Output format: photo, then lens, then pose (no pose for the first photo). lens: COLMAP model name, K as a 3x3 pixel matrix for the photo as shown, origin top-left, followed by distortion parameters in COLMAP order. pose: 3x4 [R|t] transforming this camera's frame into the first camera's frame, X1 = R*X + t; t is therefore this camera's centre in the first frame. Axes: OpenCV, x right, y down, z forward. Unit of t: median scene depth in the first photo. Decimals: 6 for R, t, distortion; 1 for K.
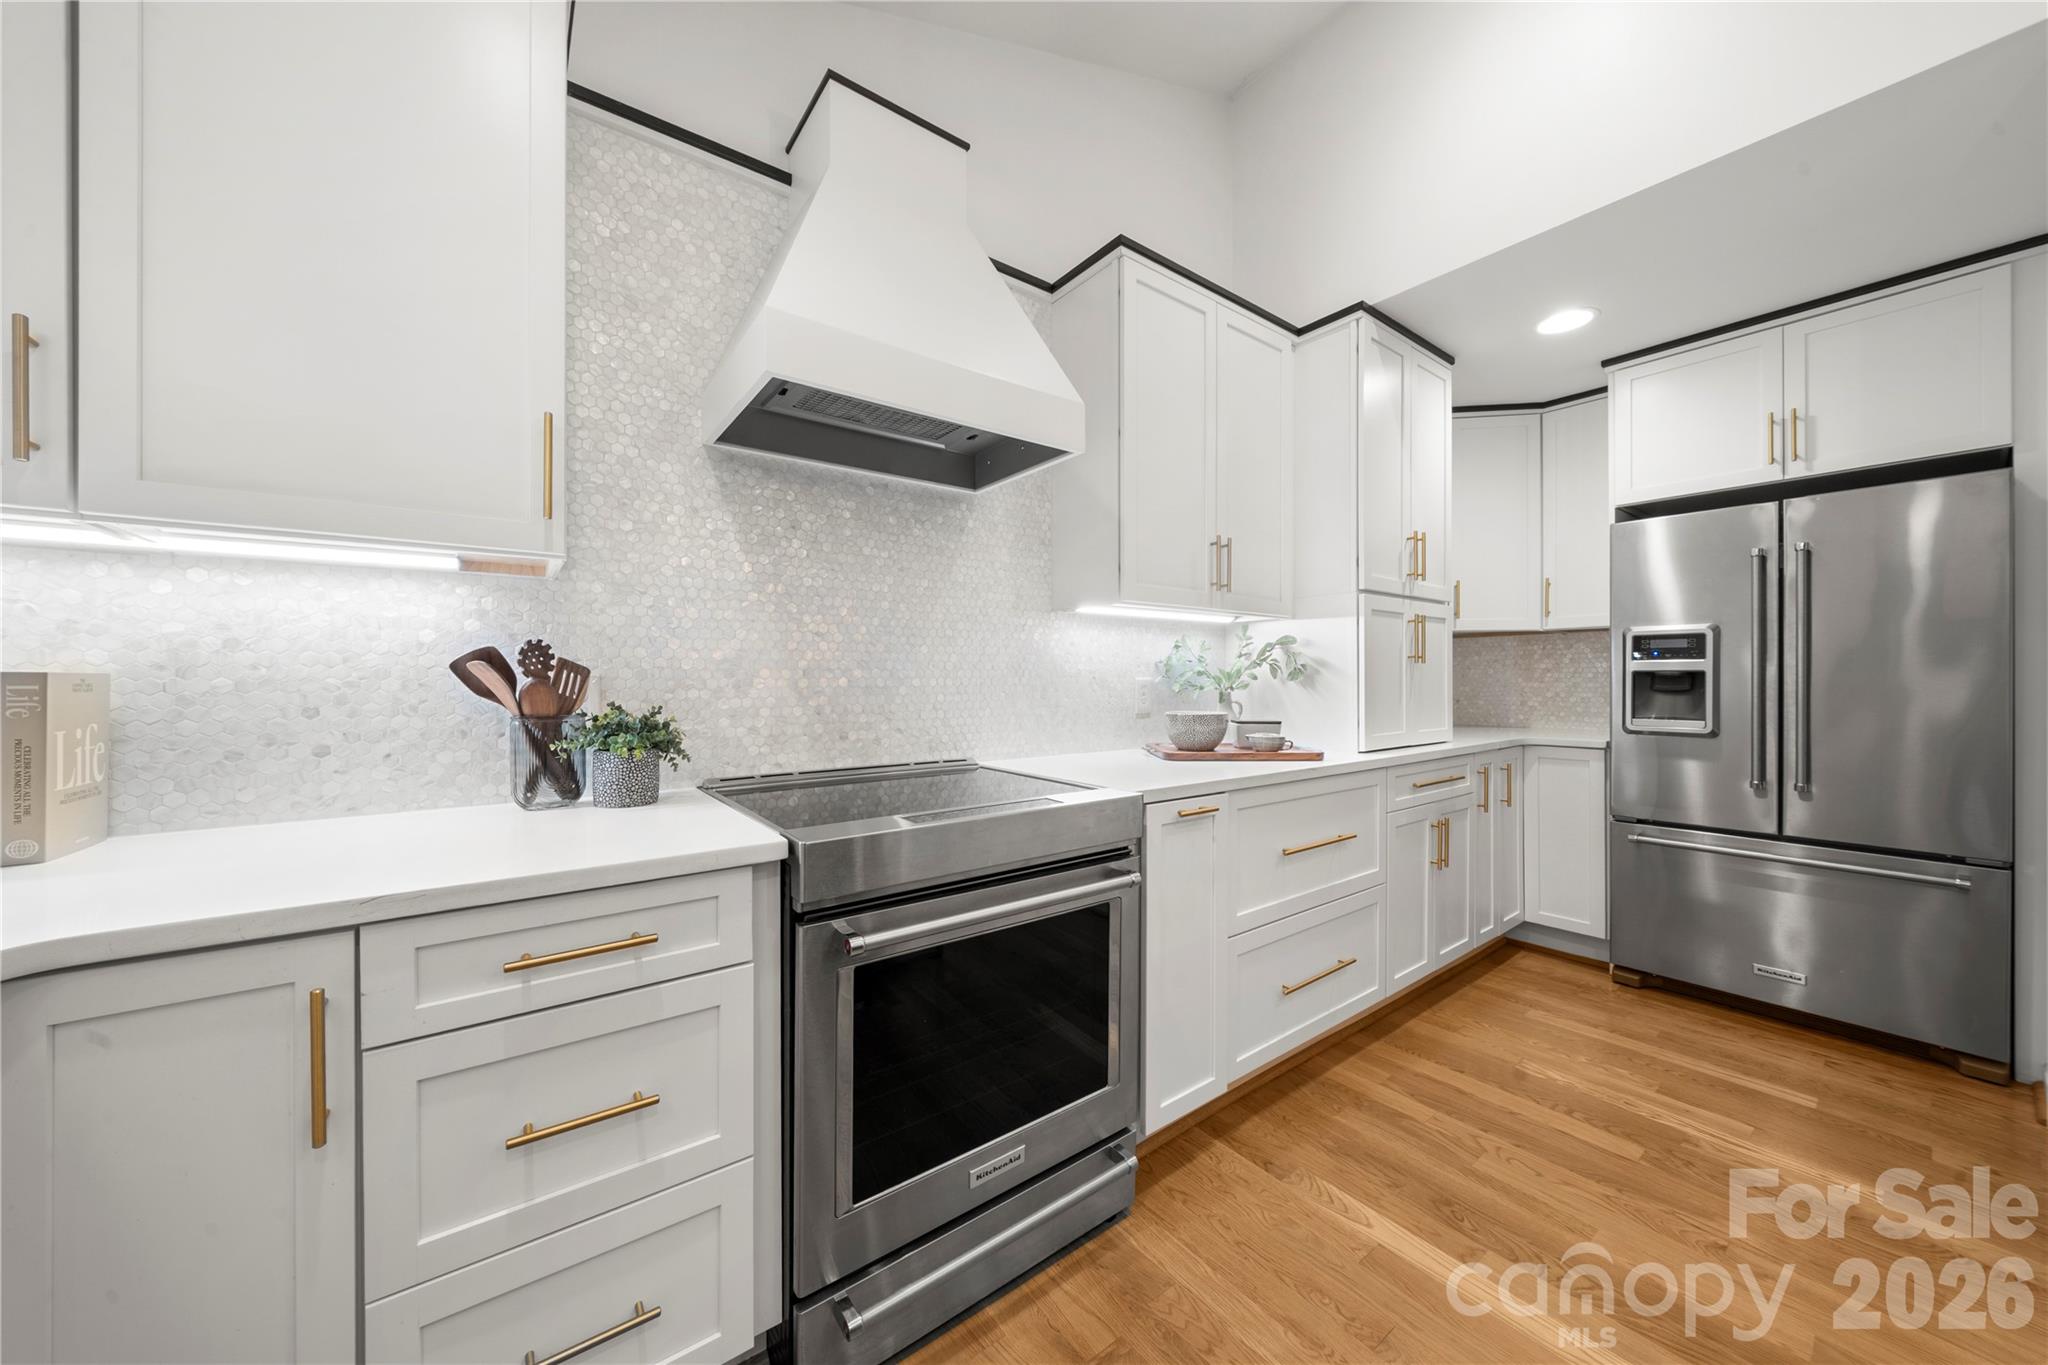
lens RADIAL K [[694.5, 0, 1024.0], [0, 694.5, 682.5], [0, 0, 1]] dist [-0.002220, -0.000325]
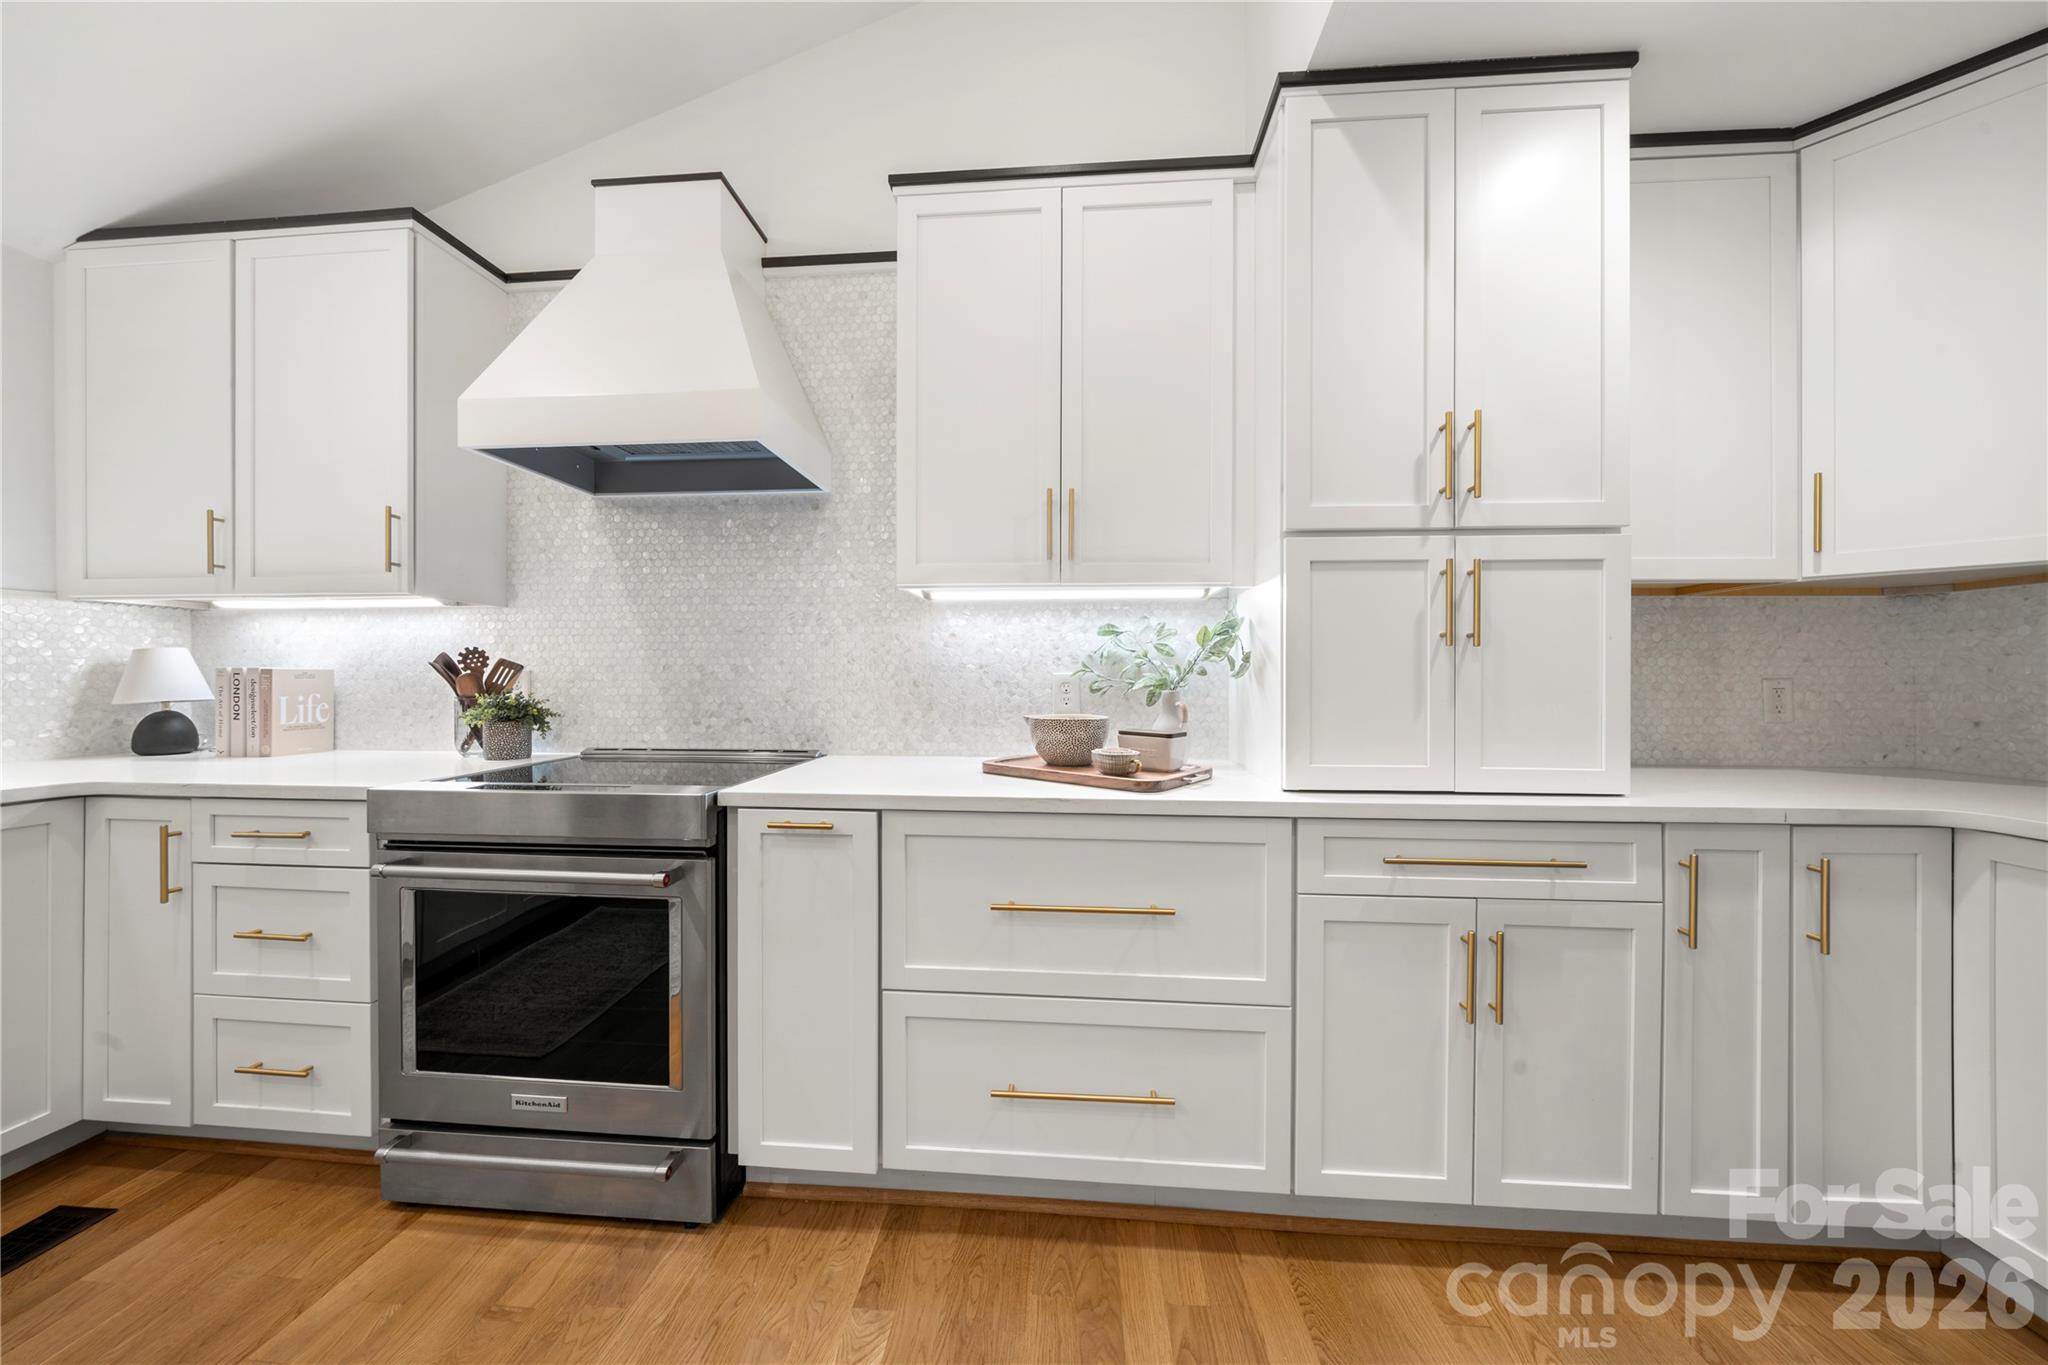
lens RADIAL K [[694.5, 0, 1024.0], [0, 694.5, 682.5], [0, 0, 1]] dist [-0.002220, -0.000325]
pose [[0.753542, 0.007442, -0.657357, 1.026336], [-0.006776, 0.999971, 0.003552, 0.002854], [0.657365, 0.001778, 0.753571, 0.529448]]
